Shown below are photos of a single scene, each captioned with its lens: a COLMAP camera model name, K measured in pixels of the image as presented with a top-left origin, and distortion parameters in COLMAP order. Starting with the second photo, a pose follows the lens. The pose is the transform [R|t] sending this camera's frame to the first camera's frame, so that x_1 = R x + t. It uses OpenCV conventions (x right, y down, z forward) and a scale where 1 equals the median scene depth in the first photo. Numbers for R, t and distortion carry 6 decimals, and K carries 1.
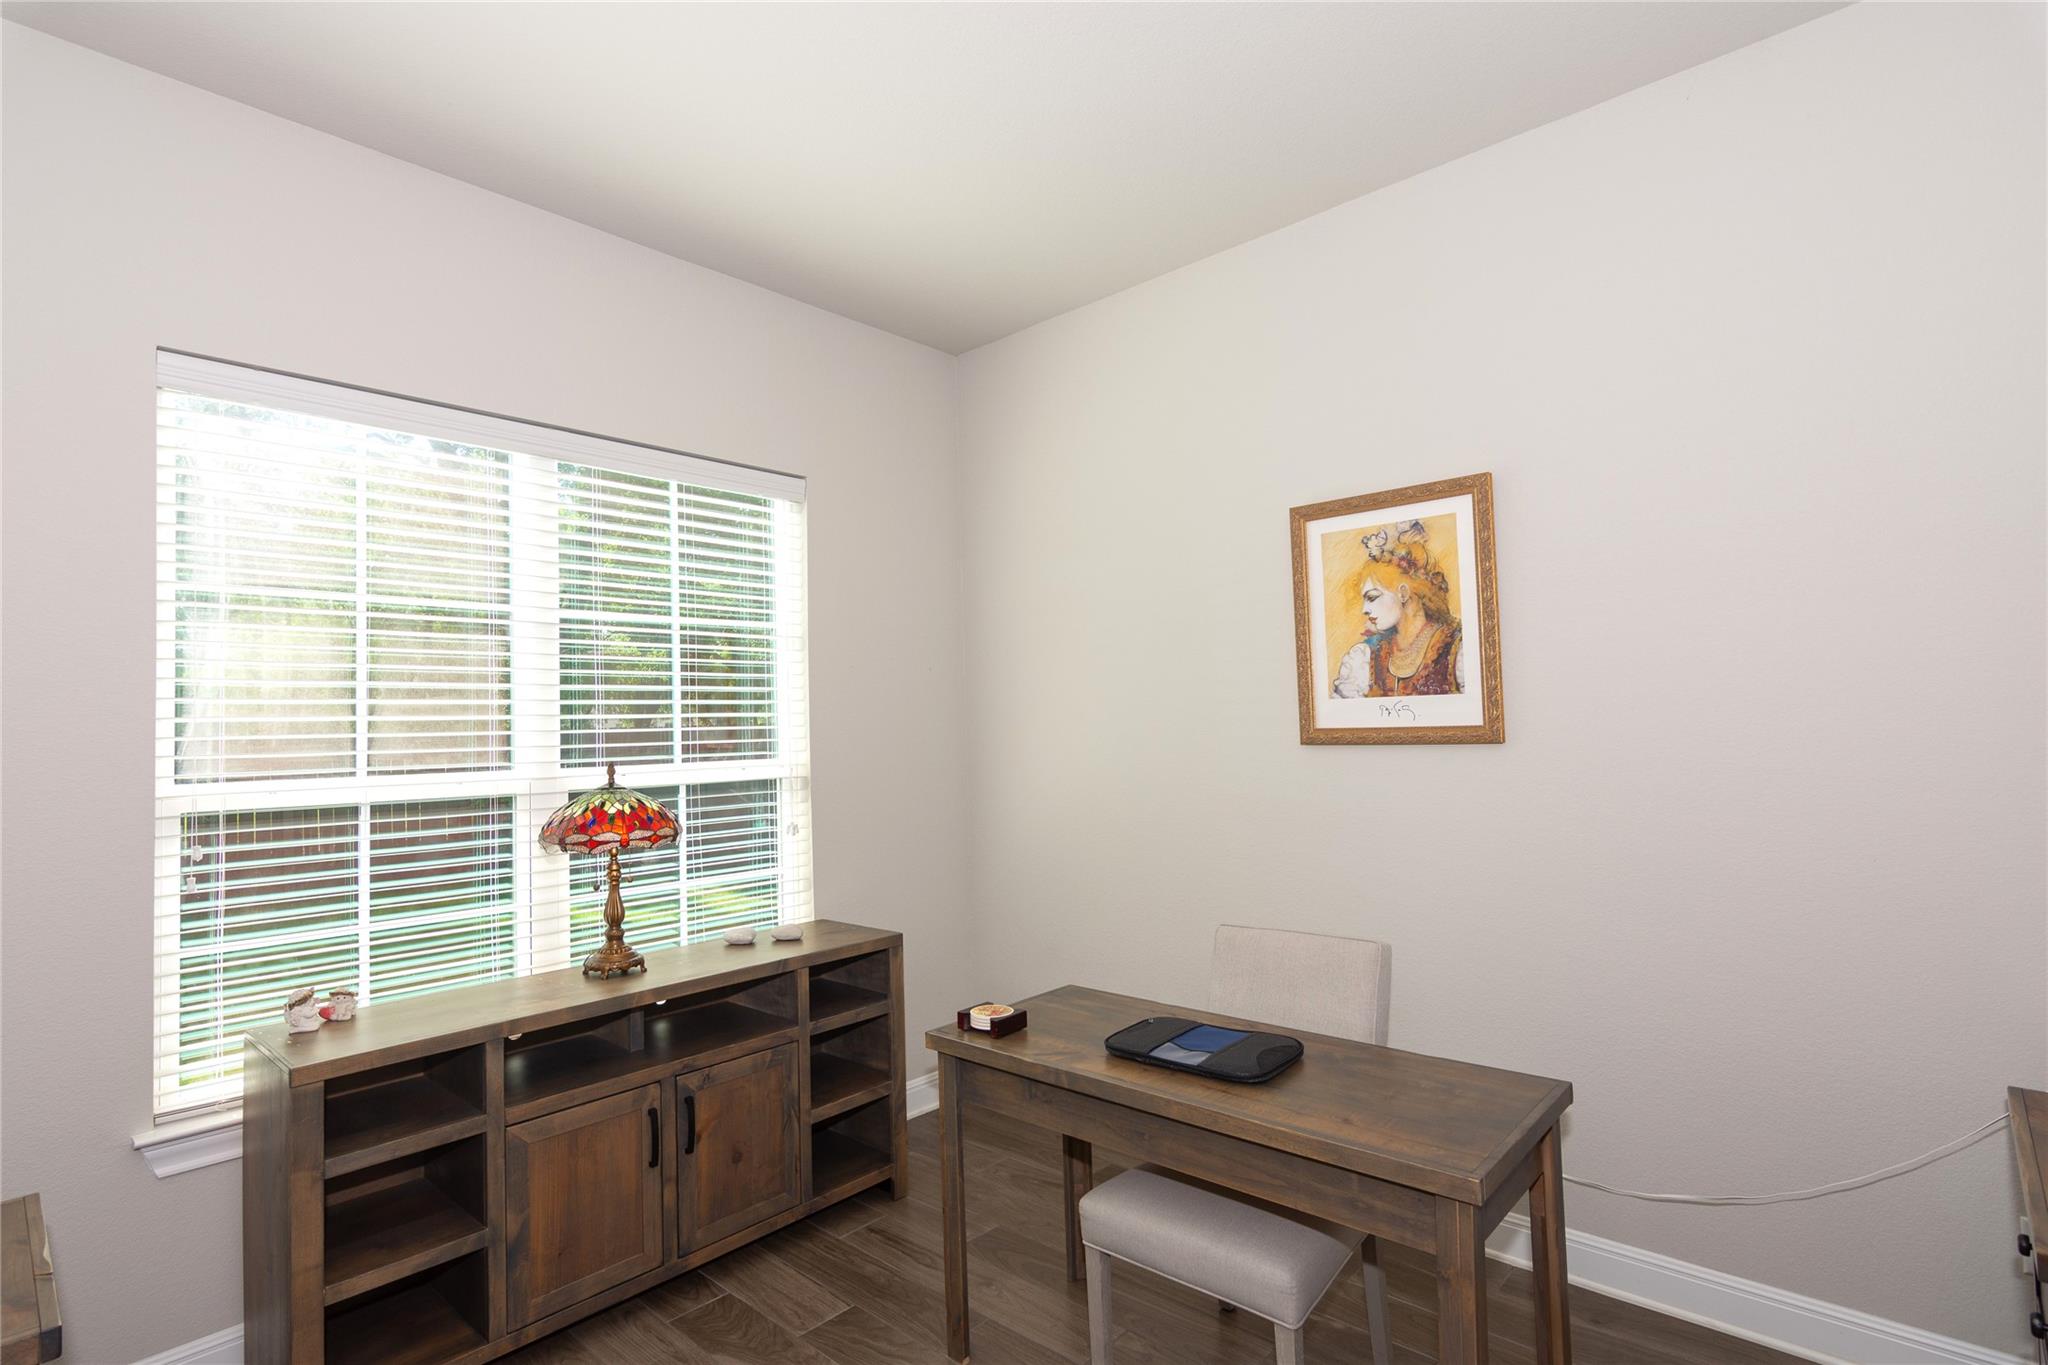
lens RADIAL K [[1004.2, 0, 1024.0], [0, 1004.2, 682.5], [0, 0, 1]] dist [-0.027611, 0.000103]
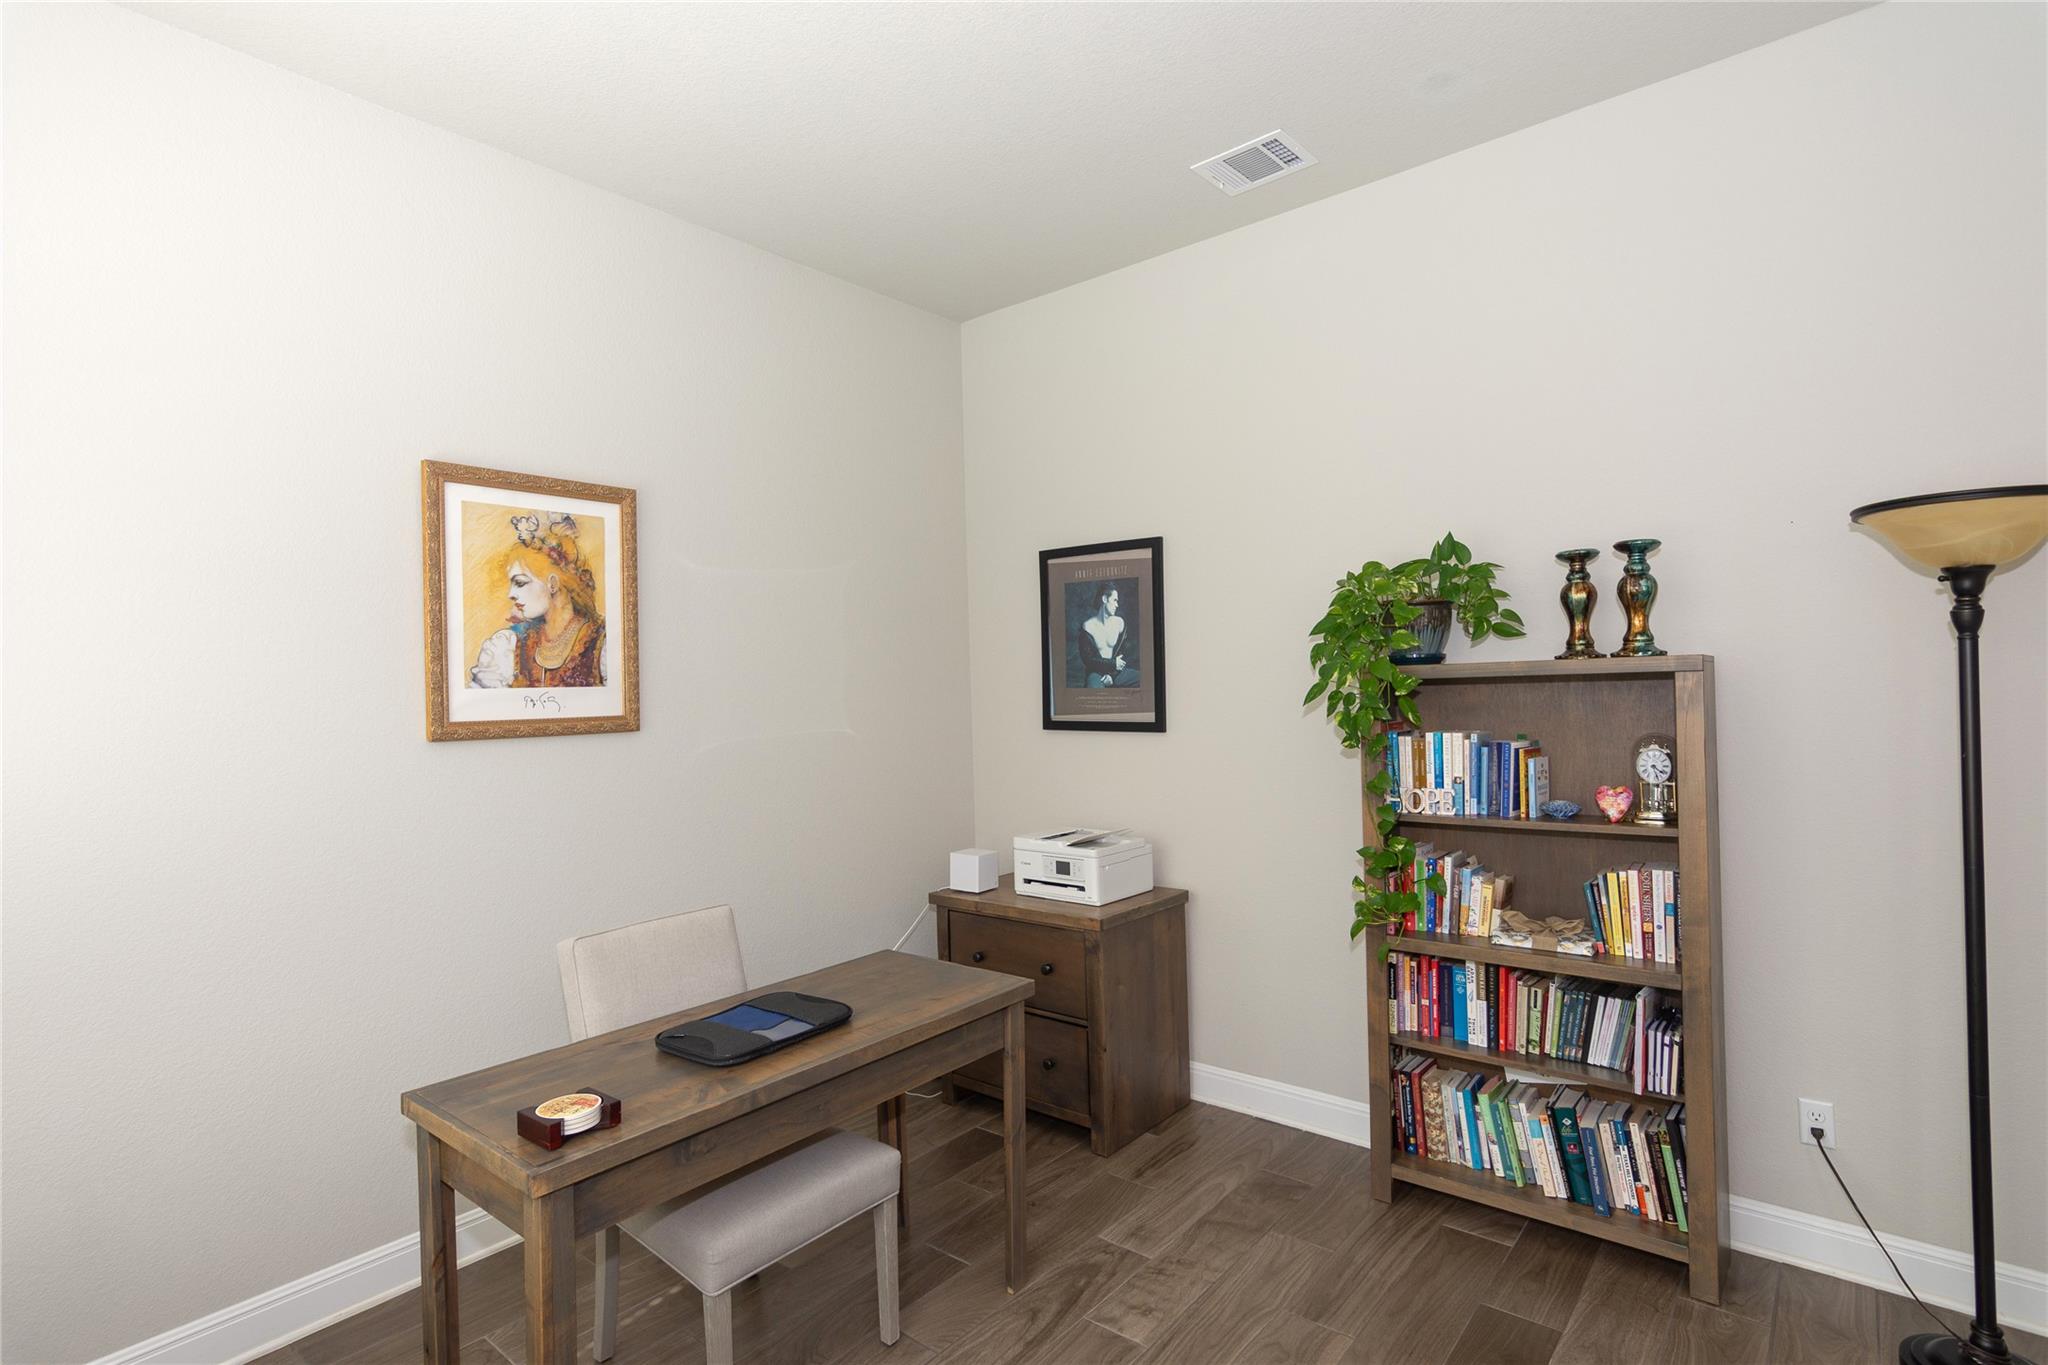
lens RADIAL K [[990.1, 0, 1016.8], [0, 990.1, 691.2], [0, 0, 1]] dist [-0.002343, 0.001379]
pose [[-0.051320, 0.026216, 0.998338, -0.626707], [-0.015203, 0.999519, -0.027029, 0.037061], [-0.998567, -0.016565, -0.050897, 0.590556]]
